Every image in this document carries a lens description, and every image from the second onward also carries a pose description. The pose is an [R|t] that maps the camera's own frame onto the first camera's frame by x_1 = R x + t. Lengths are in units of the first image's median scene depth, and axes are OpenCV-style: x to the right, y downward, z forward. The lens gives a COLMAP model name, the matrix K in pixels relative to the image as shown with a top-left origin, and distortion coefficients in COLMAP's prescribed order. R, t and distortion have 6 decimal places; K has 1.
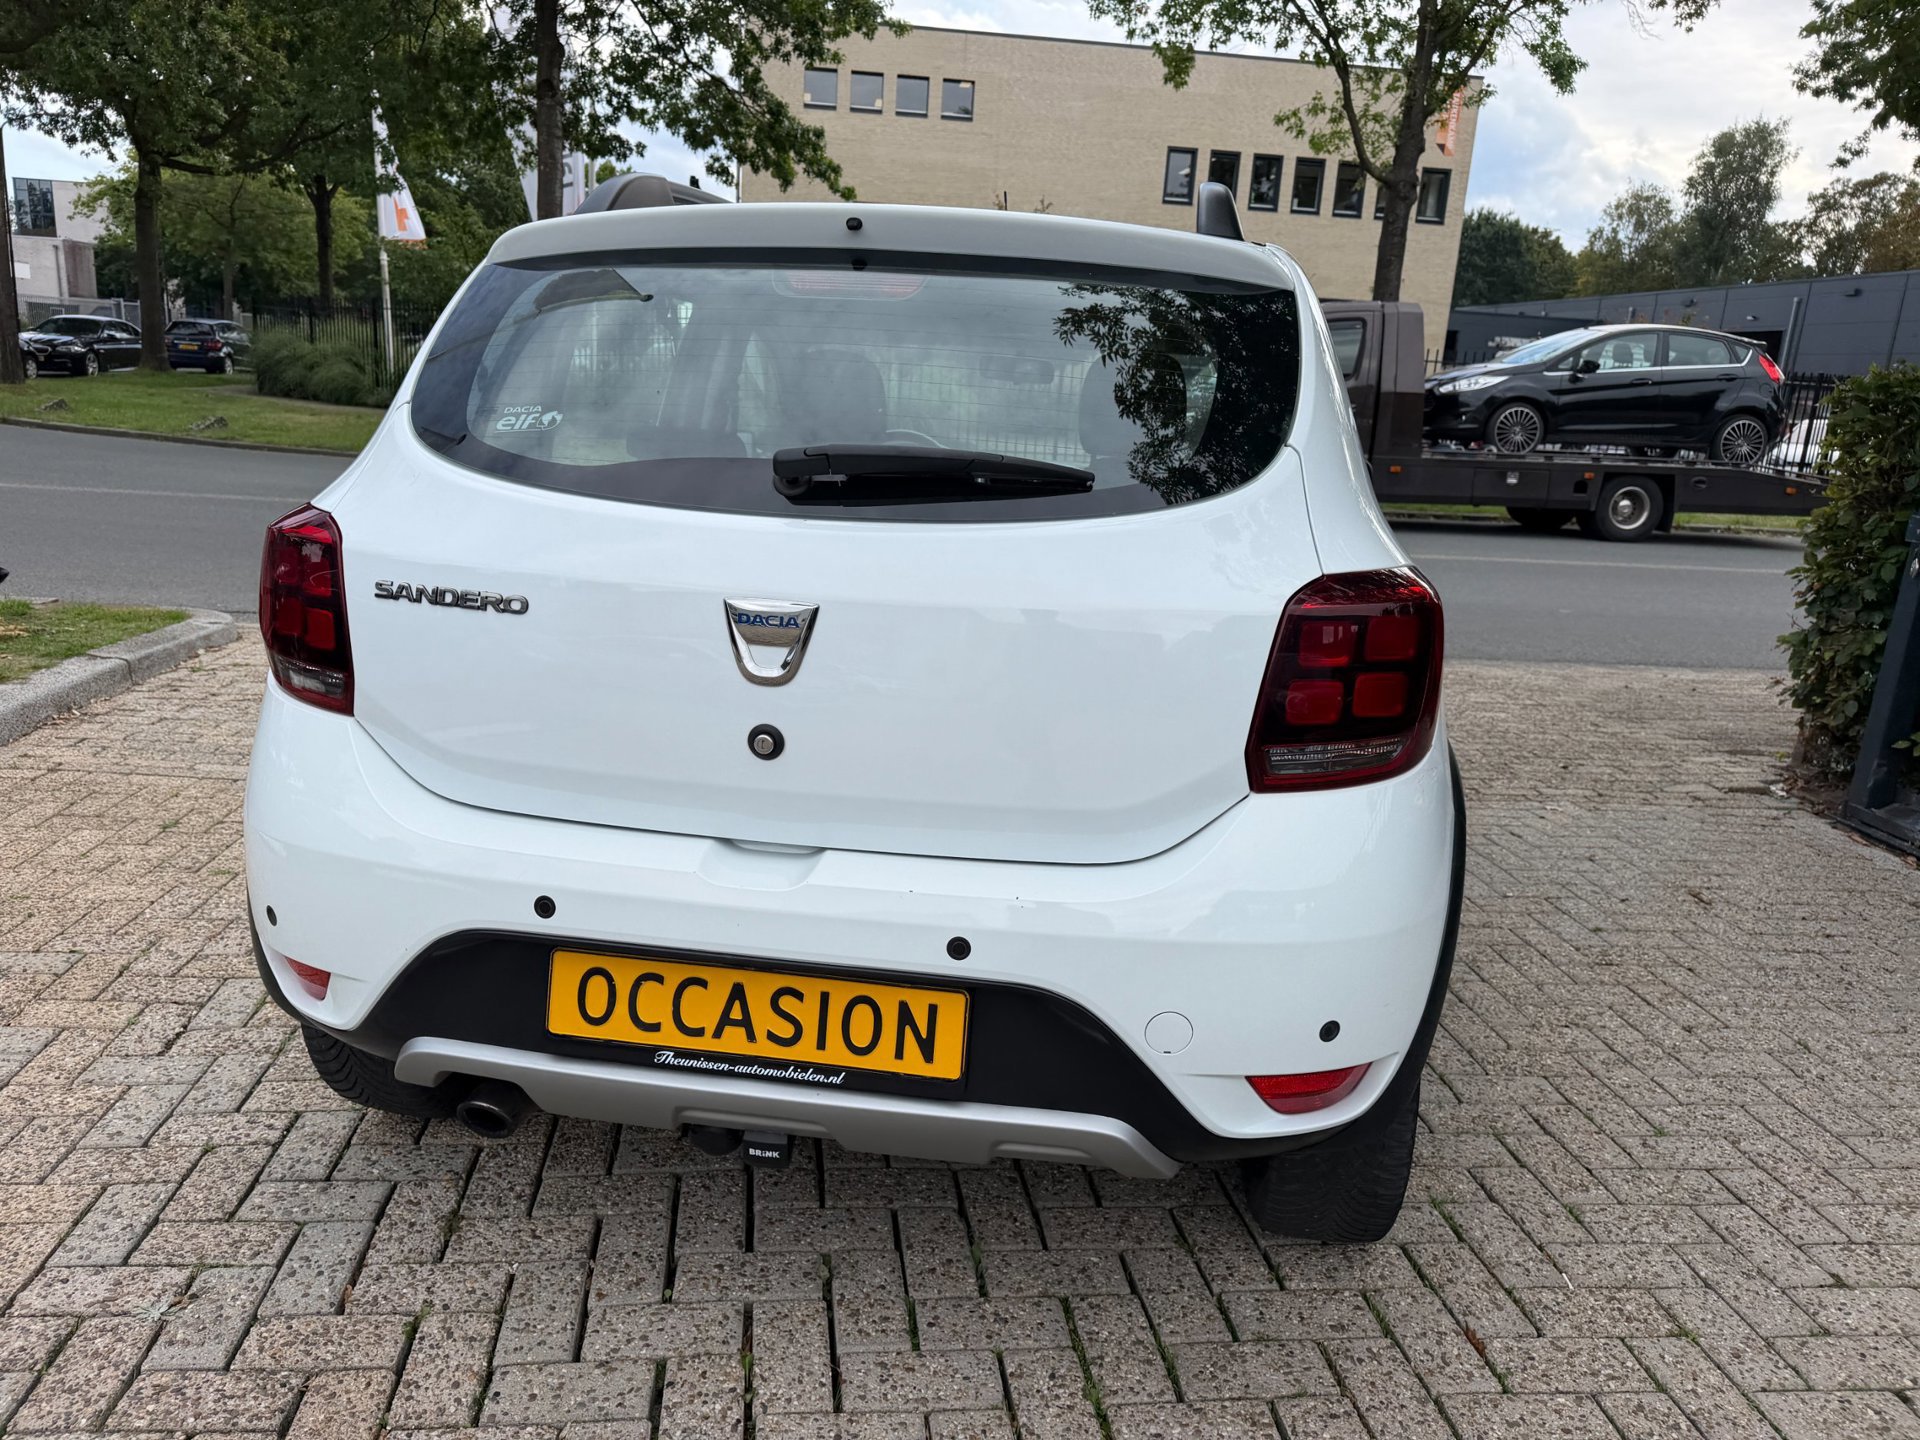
lens RADIAL K [[1361.9, 0, 946.7], [0, 1361.9, 716.1], [0, 0, 1]] dist [0.028714, -0.032381]
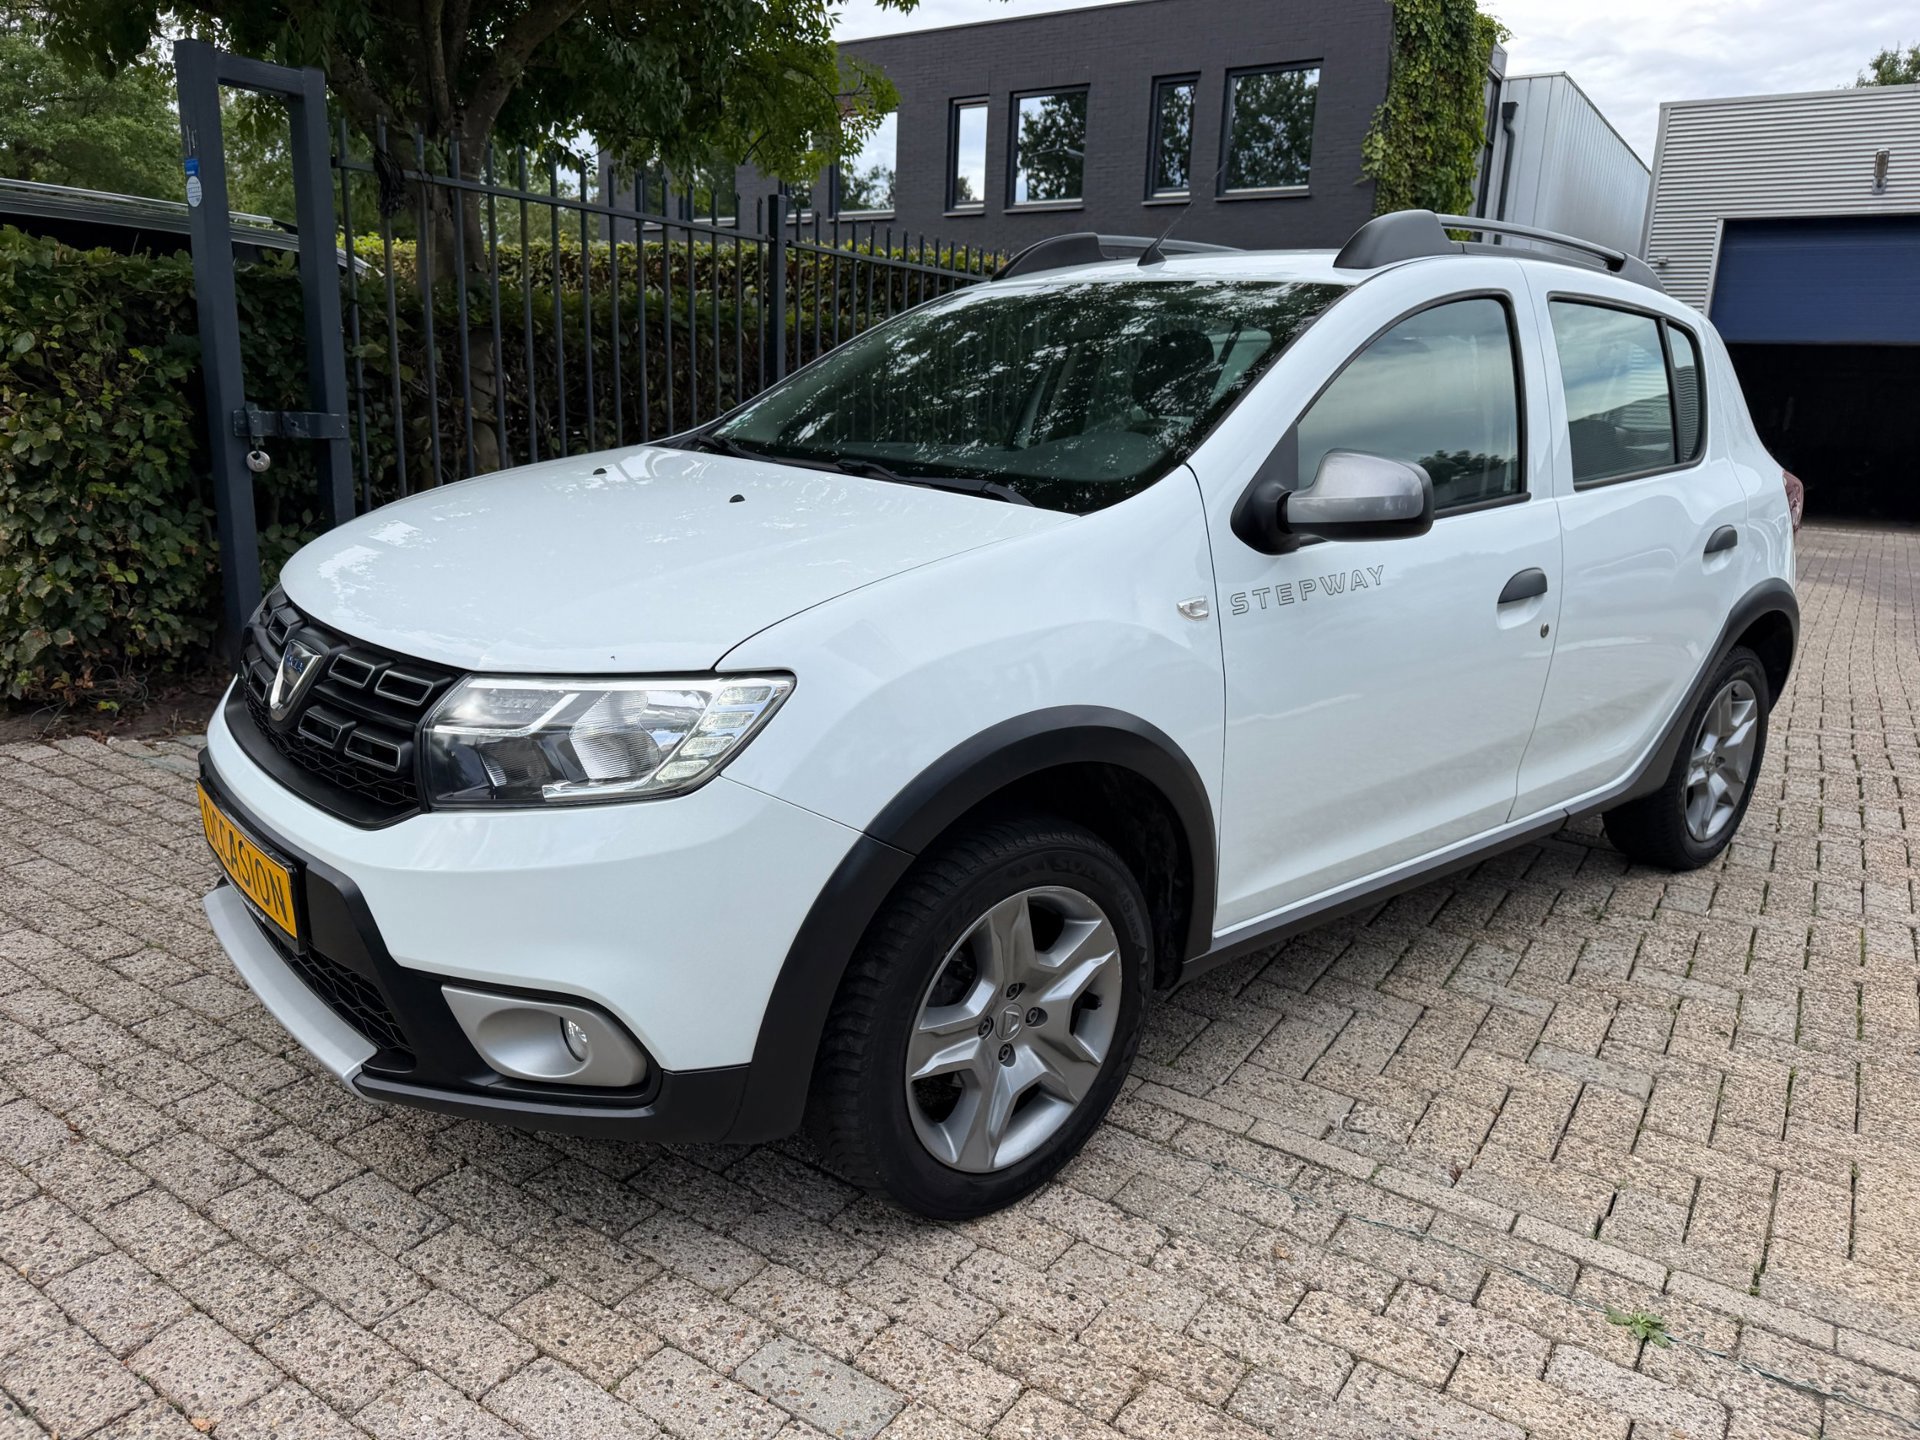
lens RADIAL K [[1363.4, 0, 953.2], [0, 1363.4, 721.5], [0, 0, 1]] dist [0.008412, -0.013131]
pose [[-0.764499, -0.235348, 0.600127, -0.091524], [0.069414, 0.895502, 0.439610, -0.087750], [-0.640877, 0.377739, -0.668274, 0.363080]]
